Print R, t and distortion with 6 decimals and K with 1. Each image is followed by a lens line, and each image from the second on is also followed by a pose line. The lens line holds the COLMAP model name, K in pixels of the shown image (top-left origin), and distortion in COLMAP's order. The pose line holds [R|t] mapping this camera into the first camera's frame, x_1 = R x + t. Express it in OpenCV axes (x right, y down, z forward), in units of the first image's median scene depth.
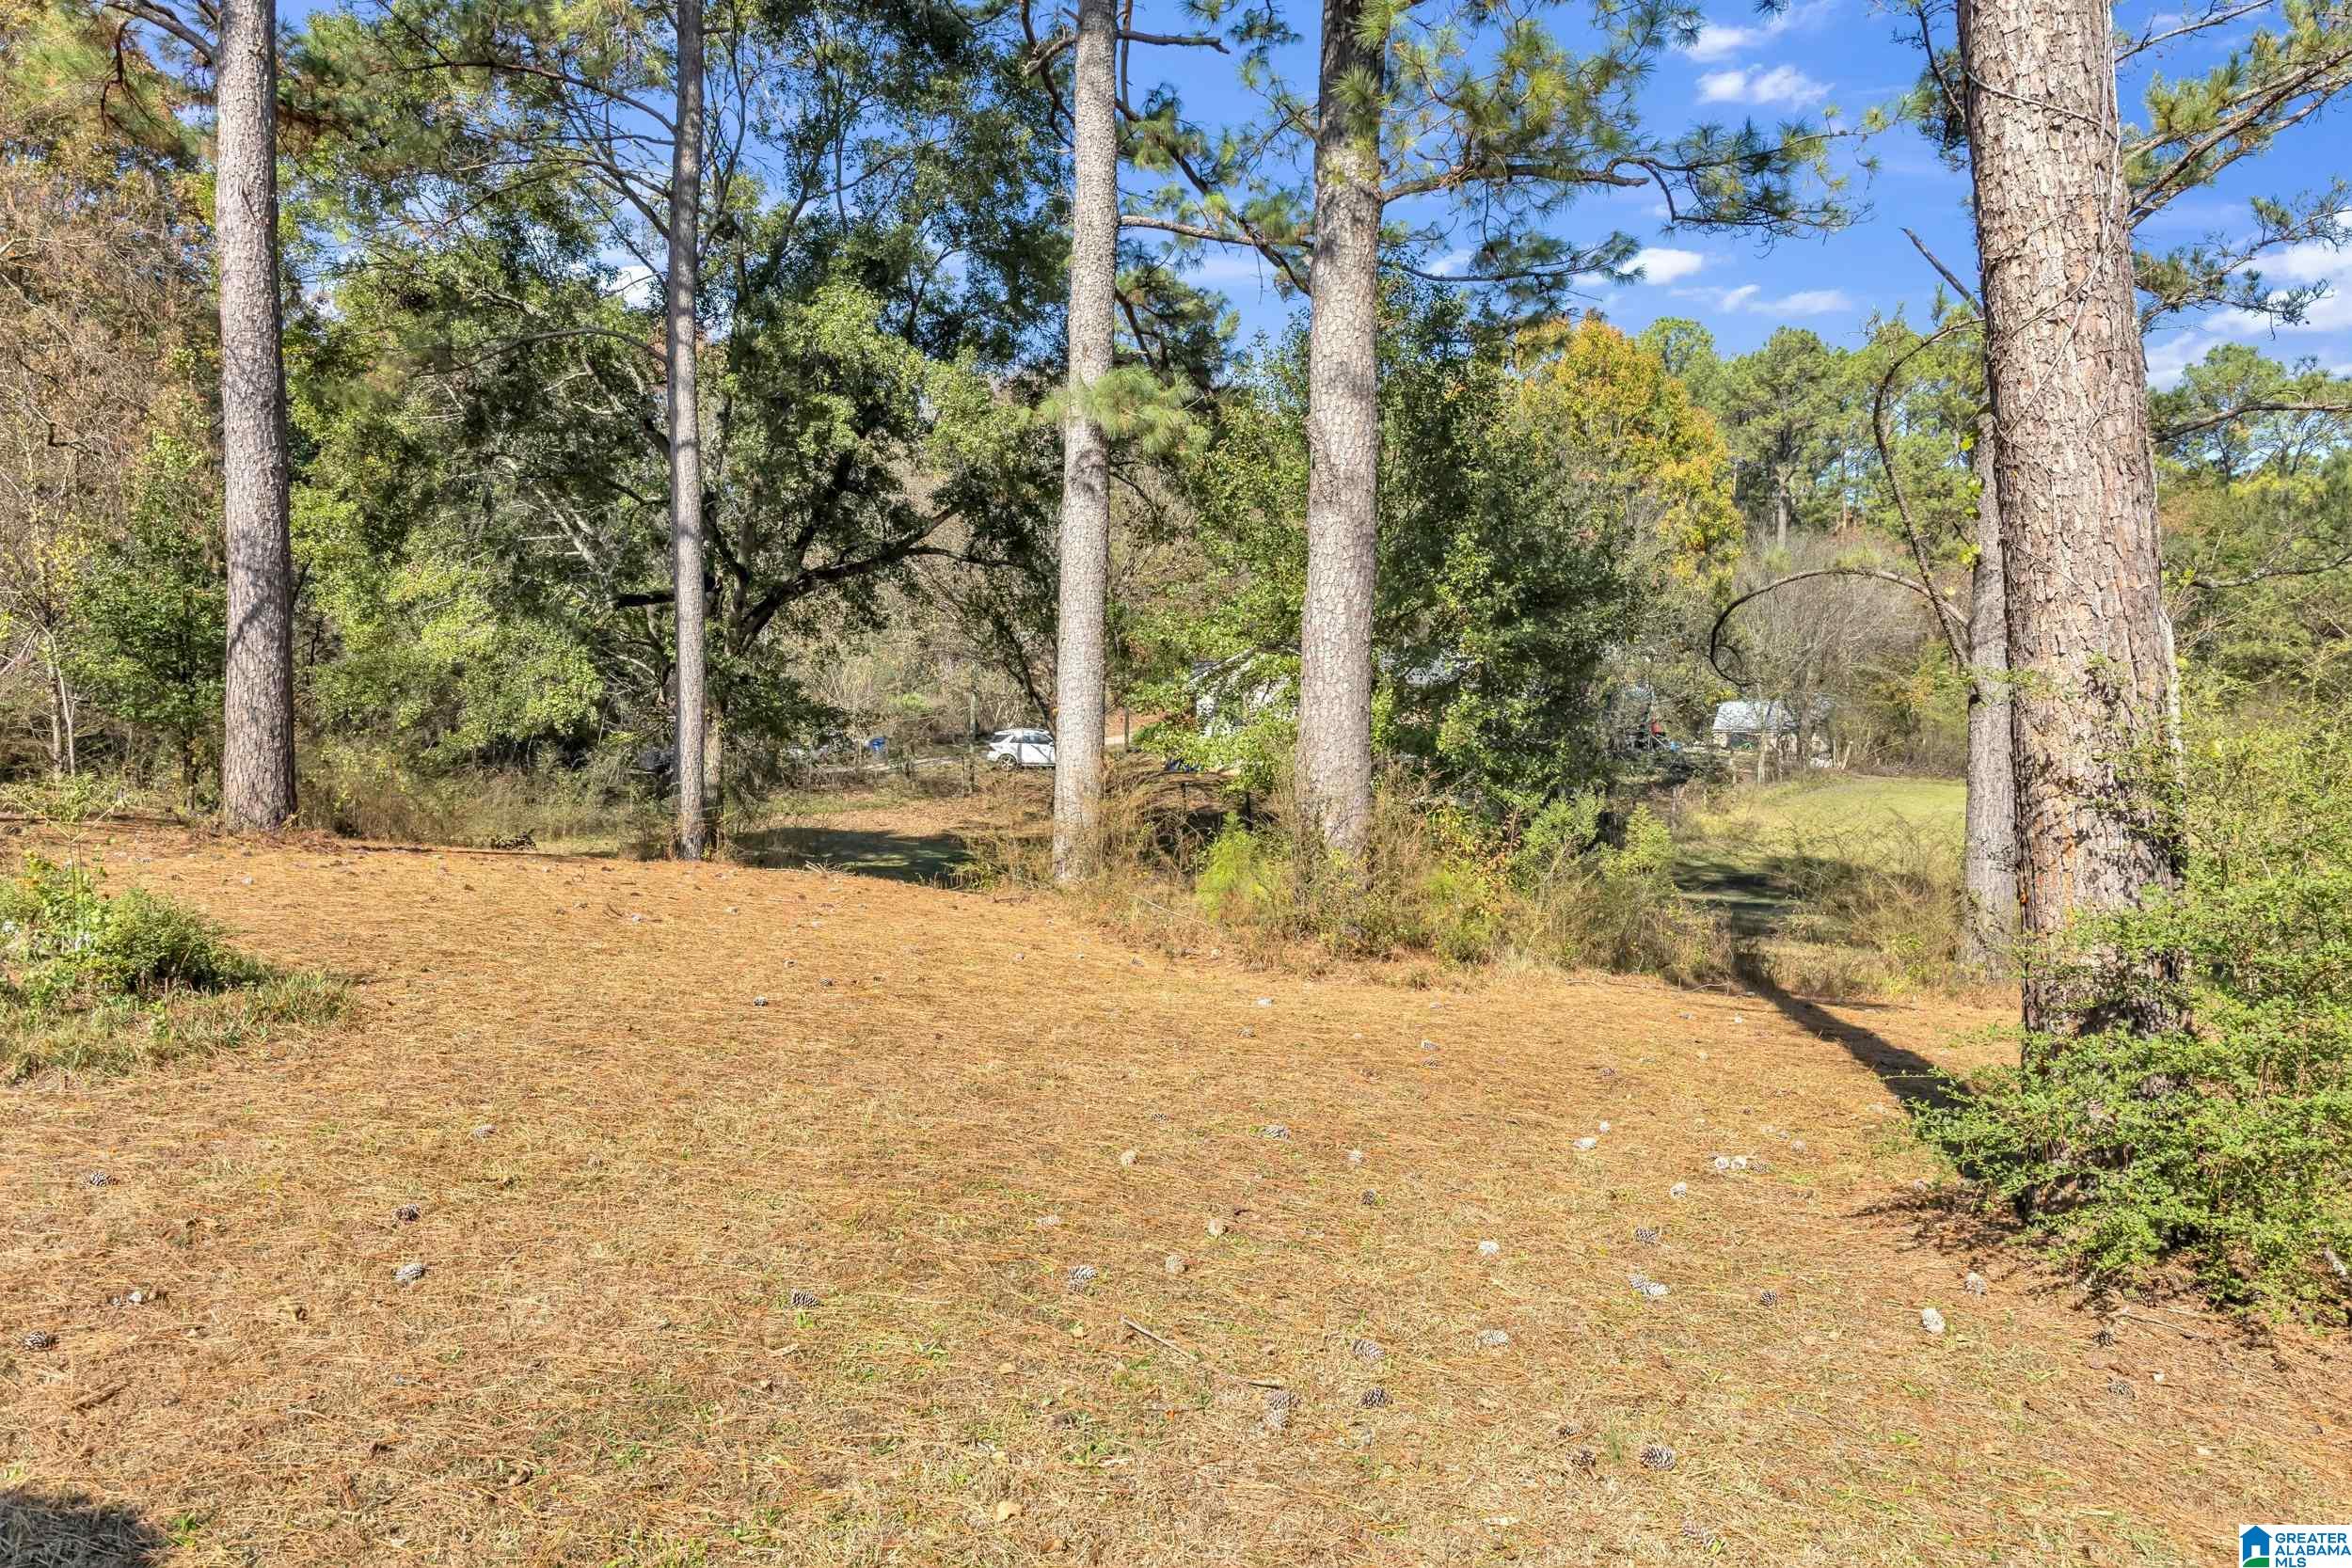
lens RADIAL K [[1632.6, 0, 1179.7], [0, 1632.6, 775.5], [0, 0, 1]] dist [0.020536, -0.008017]
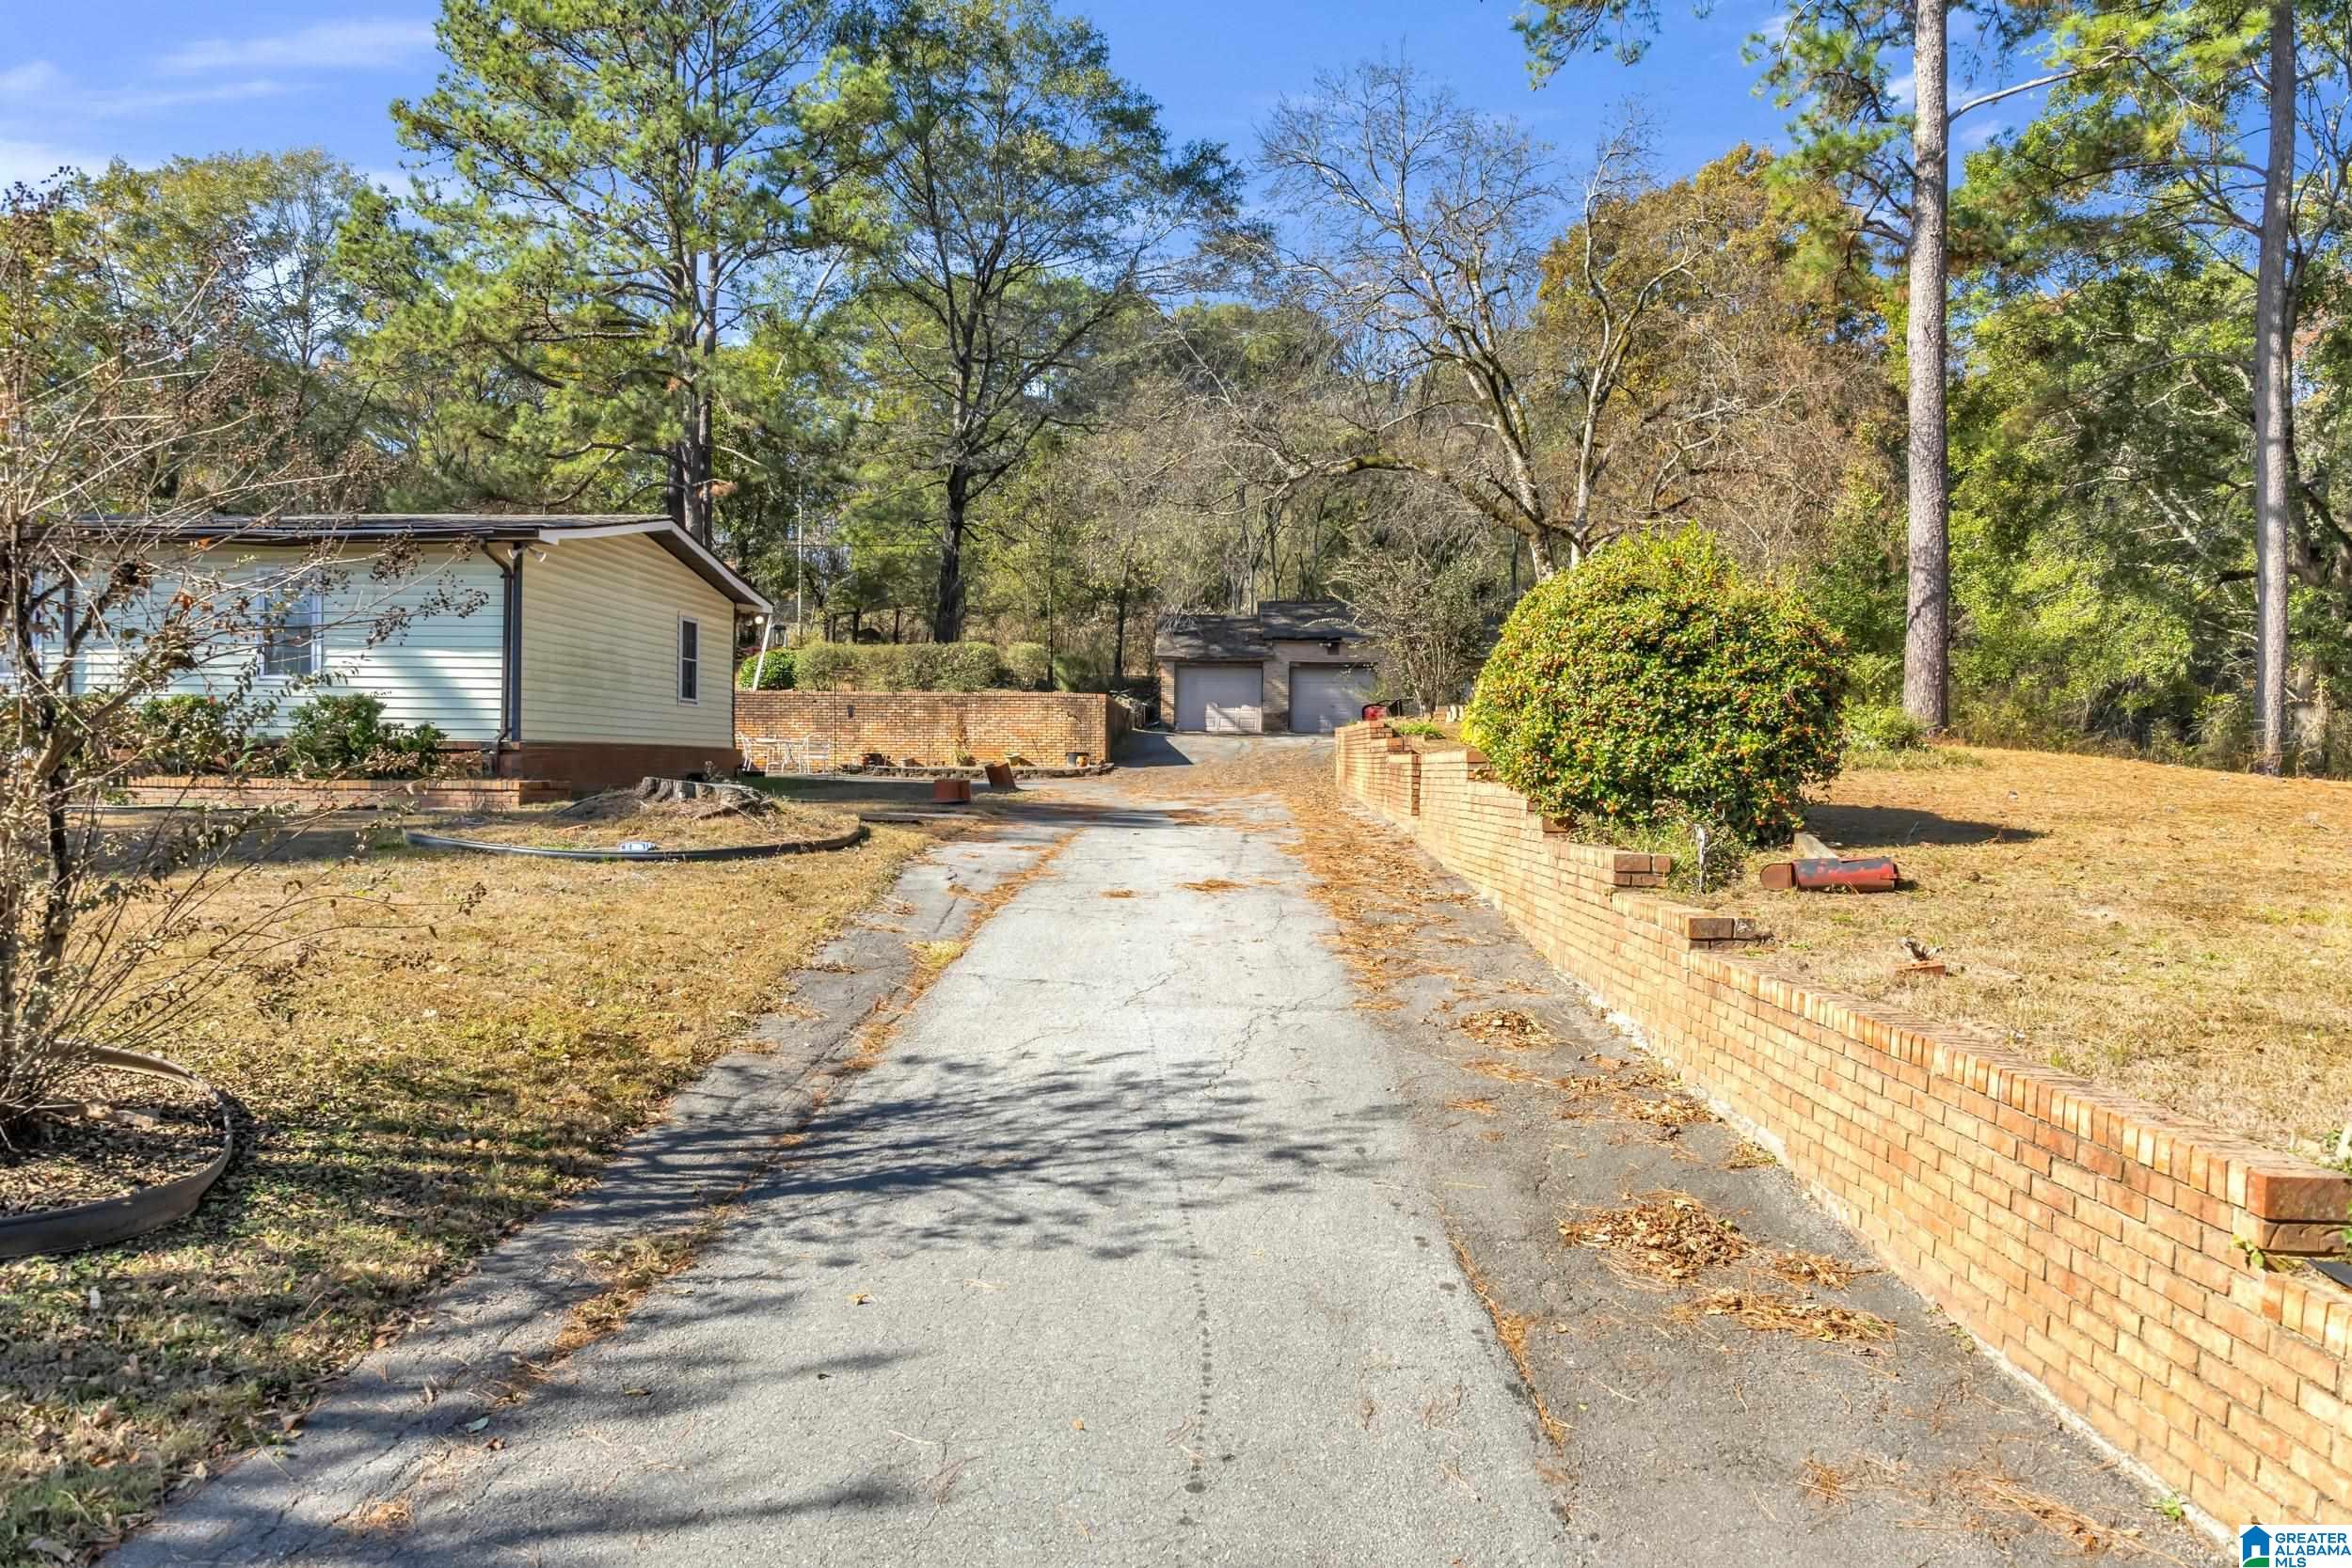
lens RADIAL K [[1632.6, 0, 1181.6], [0, 1632.6, 777.4], [0, 0, 1]] dist [0.020536, -0.008017]
pose [[0.606477, 0.013354, -0.794989, 0.150905], [-0.017649, 0.999839, 0.003331, 0.048308], [0.794905, 0.012011, 0.606615, -0.306294]]
